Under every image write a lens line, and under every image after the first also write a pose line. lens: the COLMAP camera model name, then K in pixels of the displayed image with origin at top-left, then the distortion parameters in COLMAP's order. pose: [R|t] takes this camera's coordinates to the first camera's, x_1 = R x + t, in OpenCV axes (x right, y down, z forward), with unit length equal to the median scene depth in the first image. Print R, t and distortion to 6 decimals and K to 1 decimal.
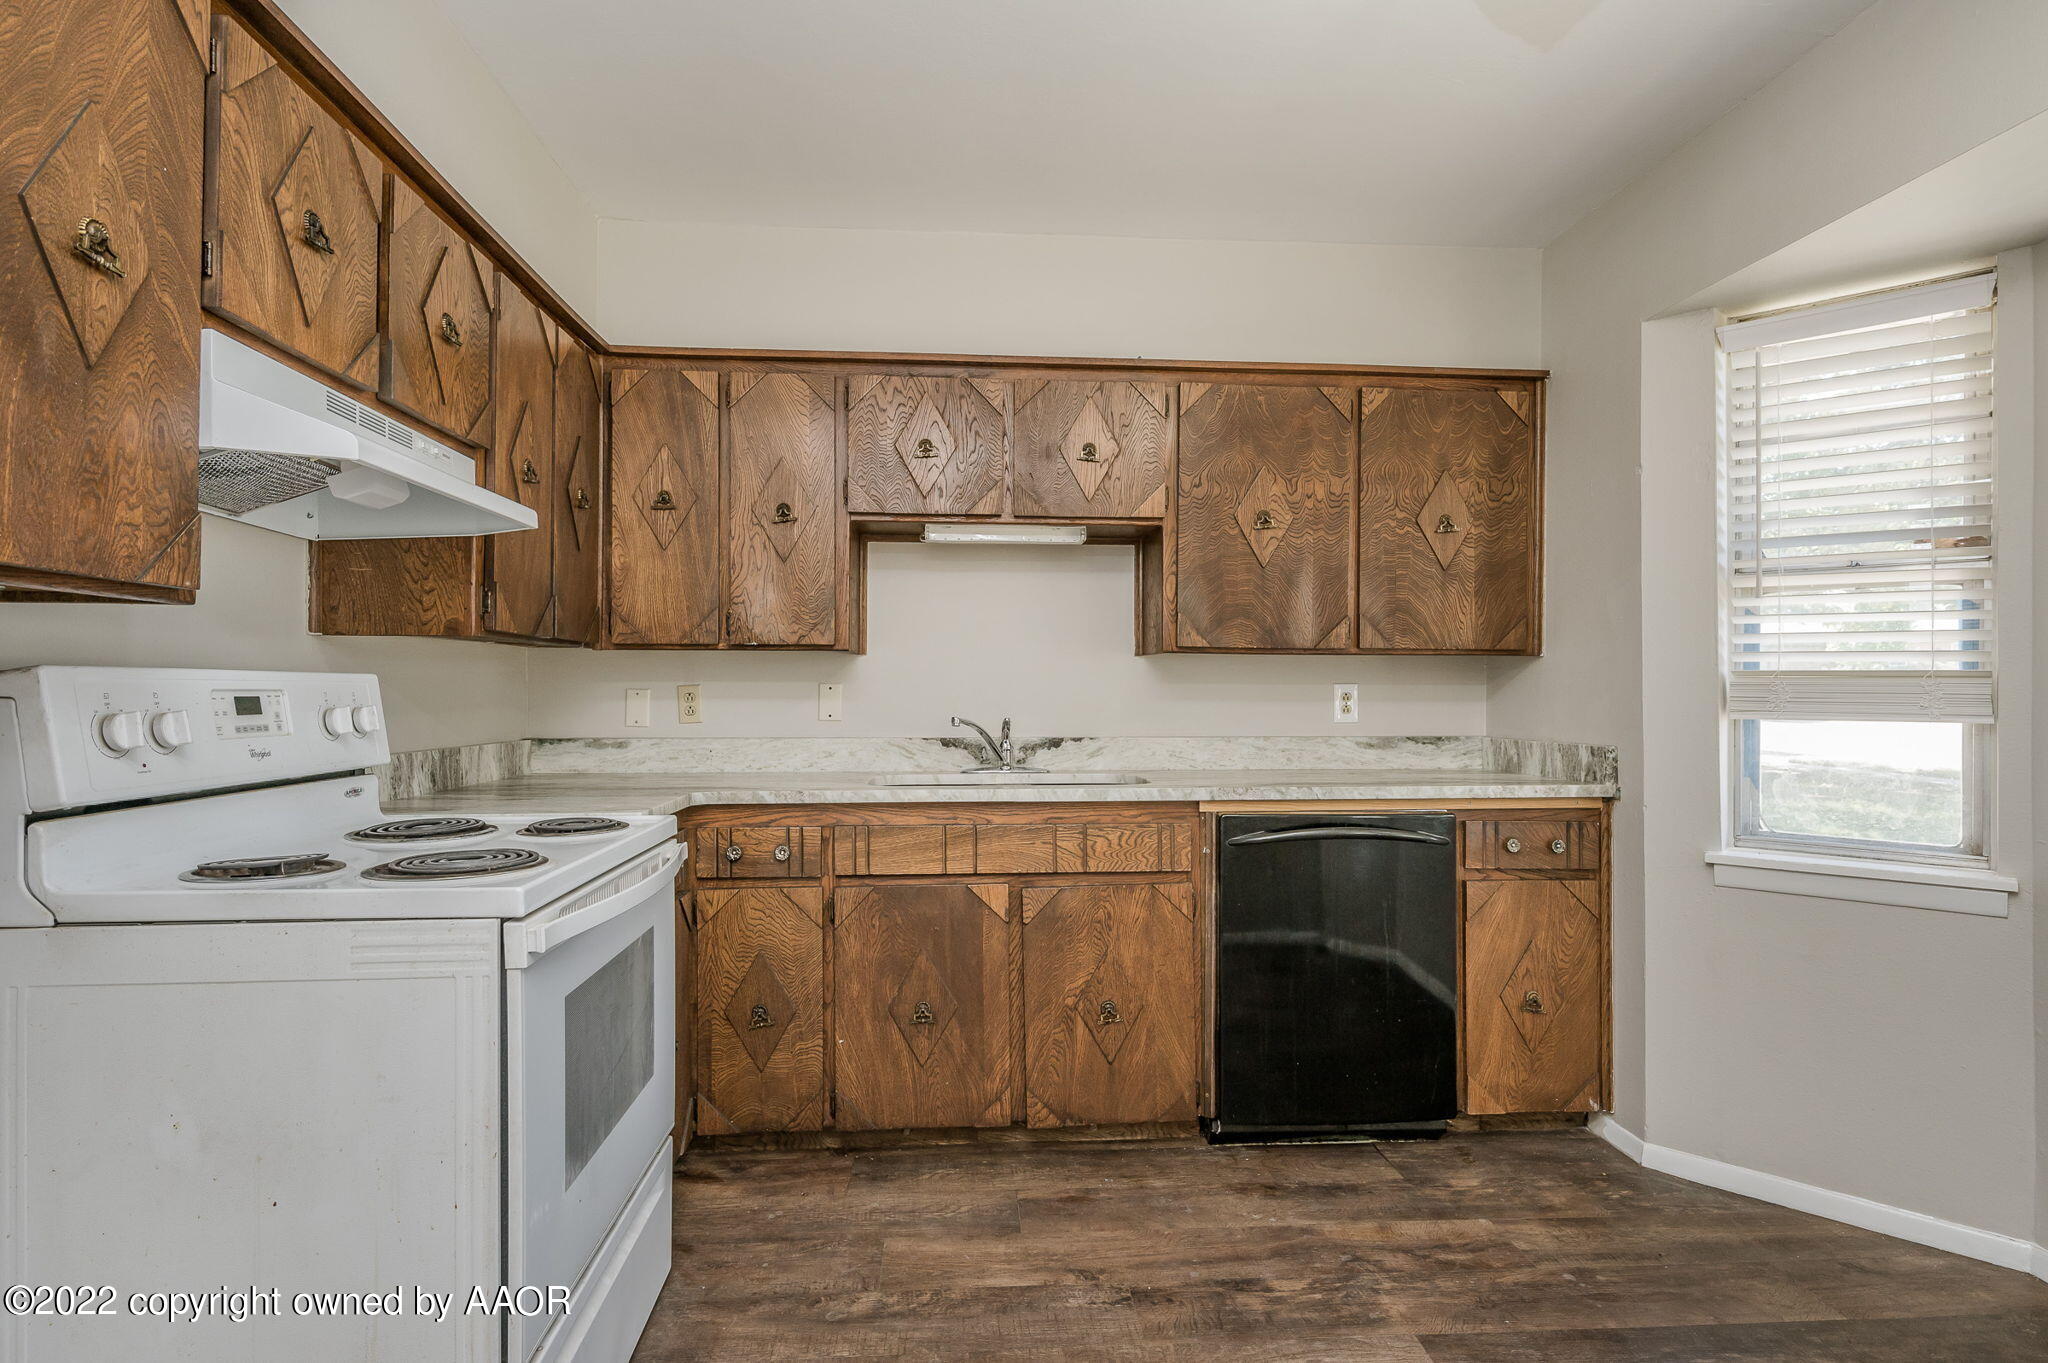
lens RADIAL K [[1042.0, 0, 1022.7], [0, 1042.0, 678.4], [0, 0, 1]] dist [-0.001506, 0.000192]
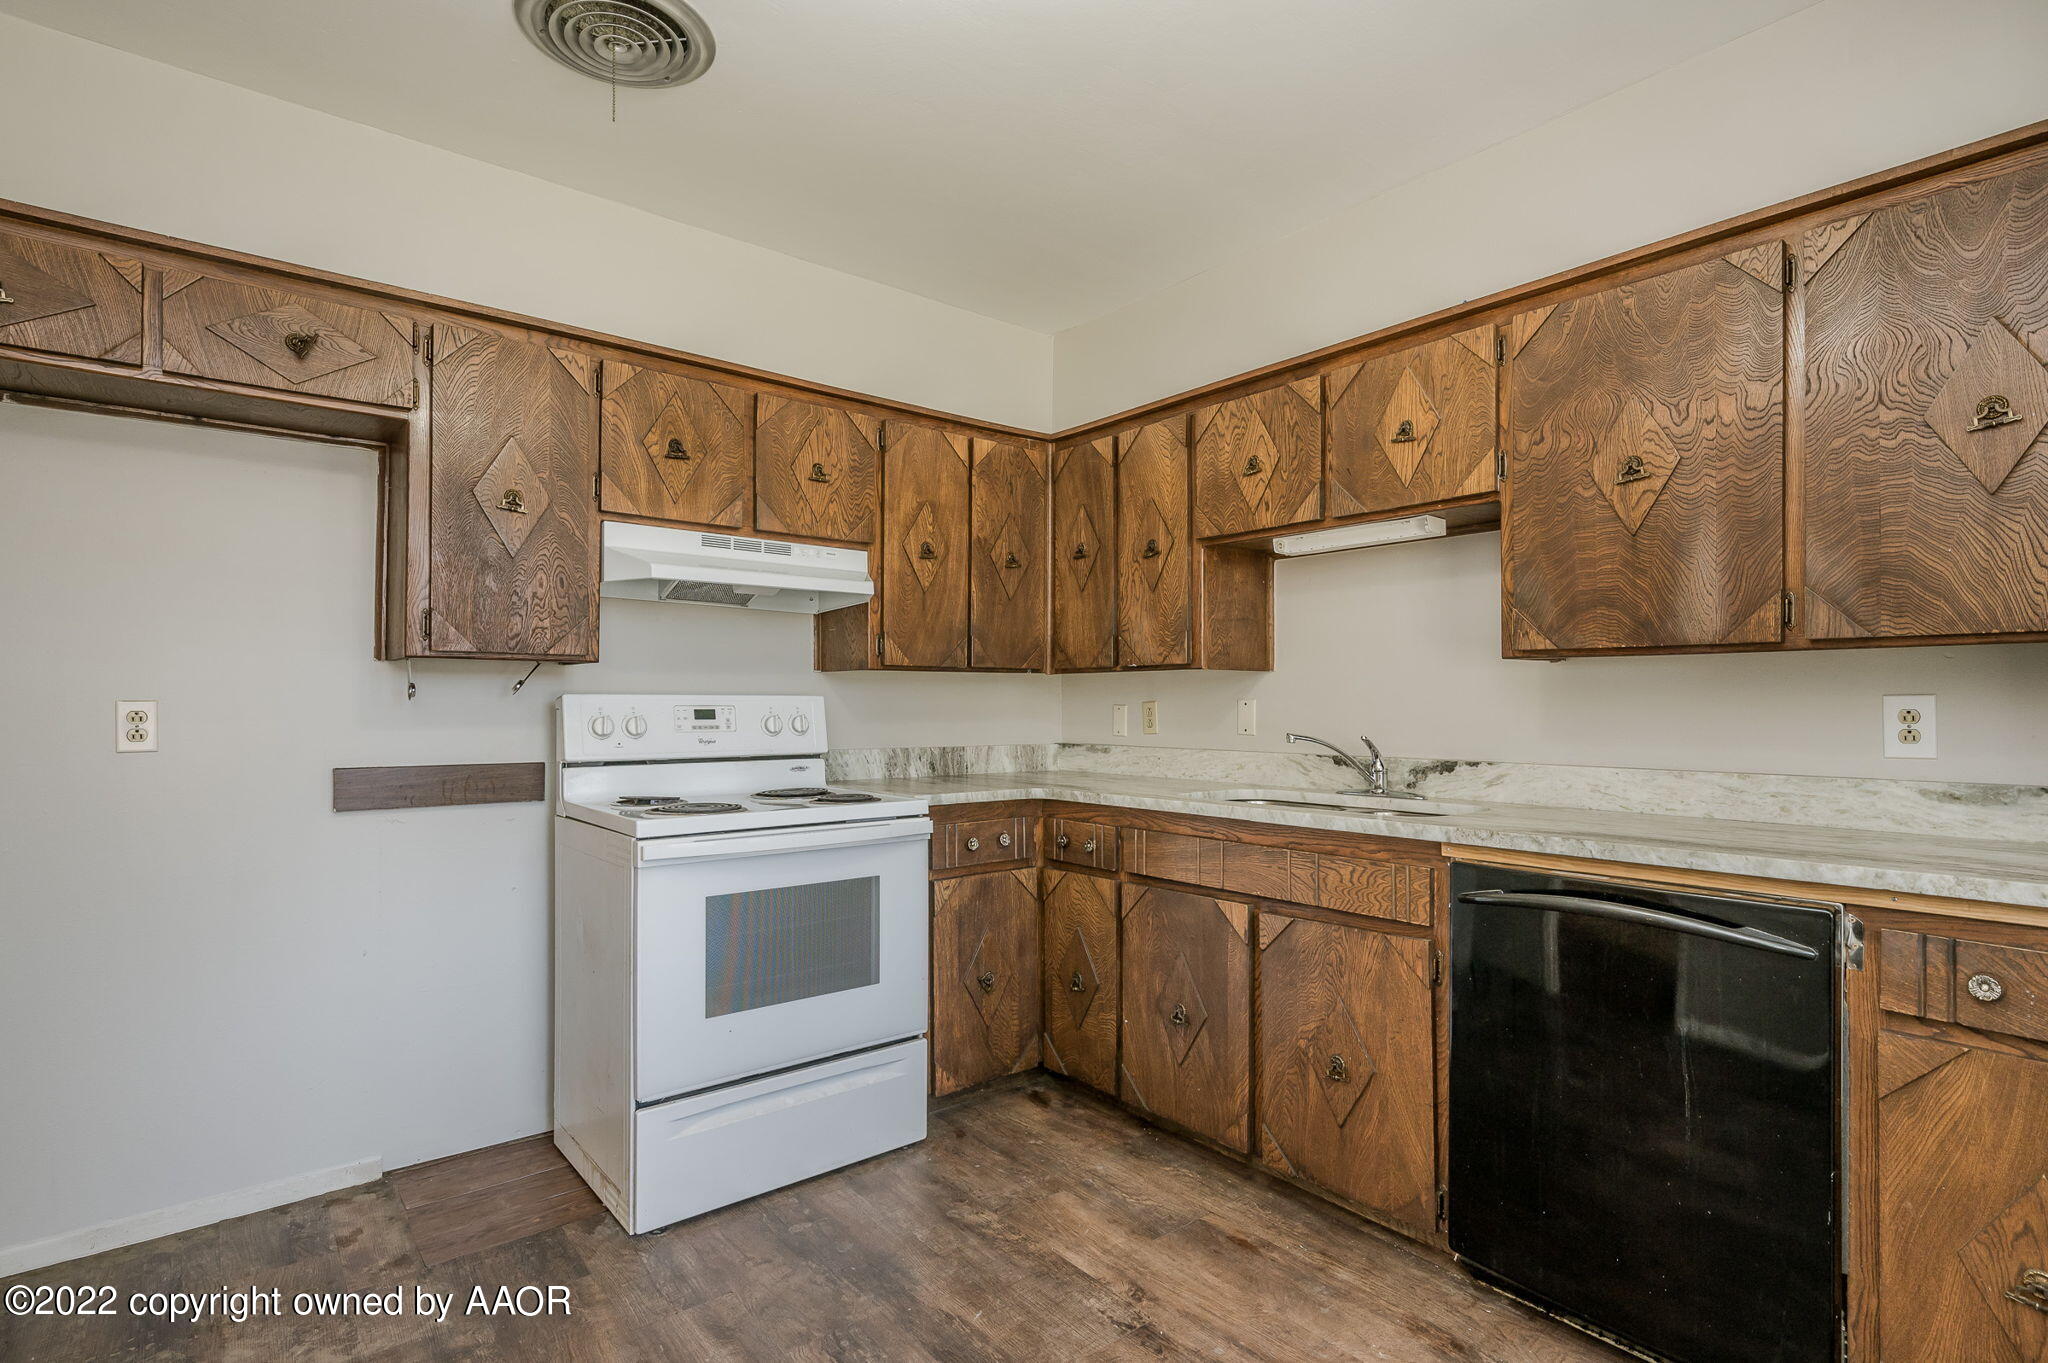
lens RADIAL K [[1002.5, 0, 1025.1], [0, 1002.5, 694.9], [0, 0, 1]] dist [-0.000454, -0.000753]
pose [[0.575973, -0.009265, -0.817416, 0.619987], [0.009599, 0.999943, -0.004570, 0.003580], [0.817412, -0.005215, 0.576029, 0.286803]]
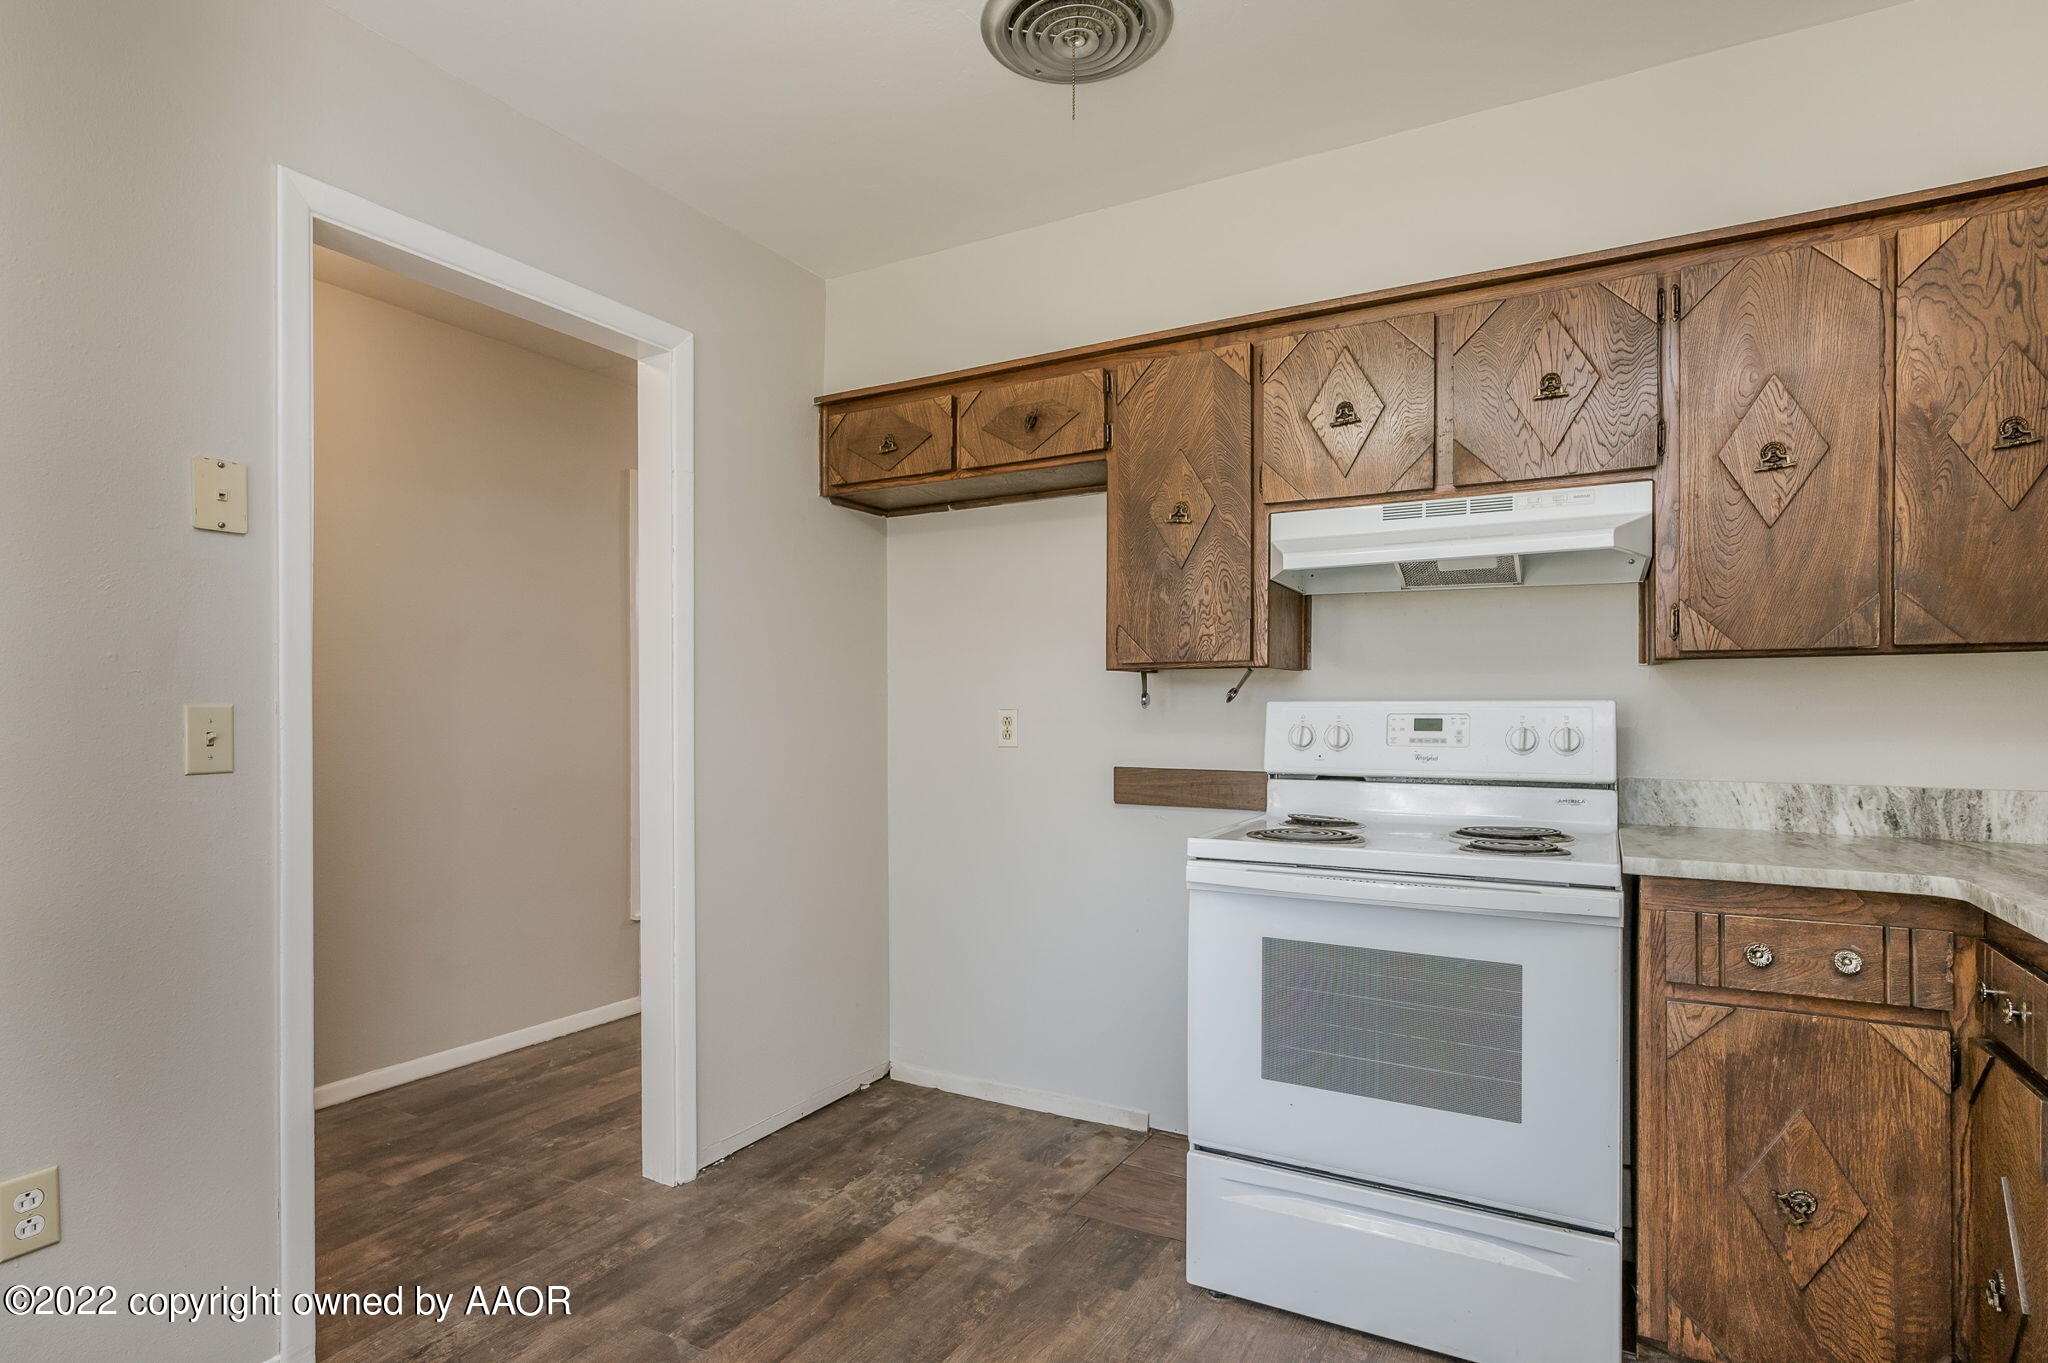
lens RADIAL K [[1042.0, 0, 1024.1], [0, 1042.0, 707.0], [0, 0, 1]] dist [-0.001506, 0.000192]
pose [[-0.551881, -0.006278, -0.833899, 0.494770], [0.007535, 0.999893, -0.012514, 0.009633], [0.833889, -0.013190, -0.551775, 0.838404]]
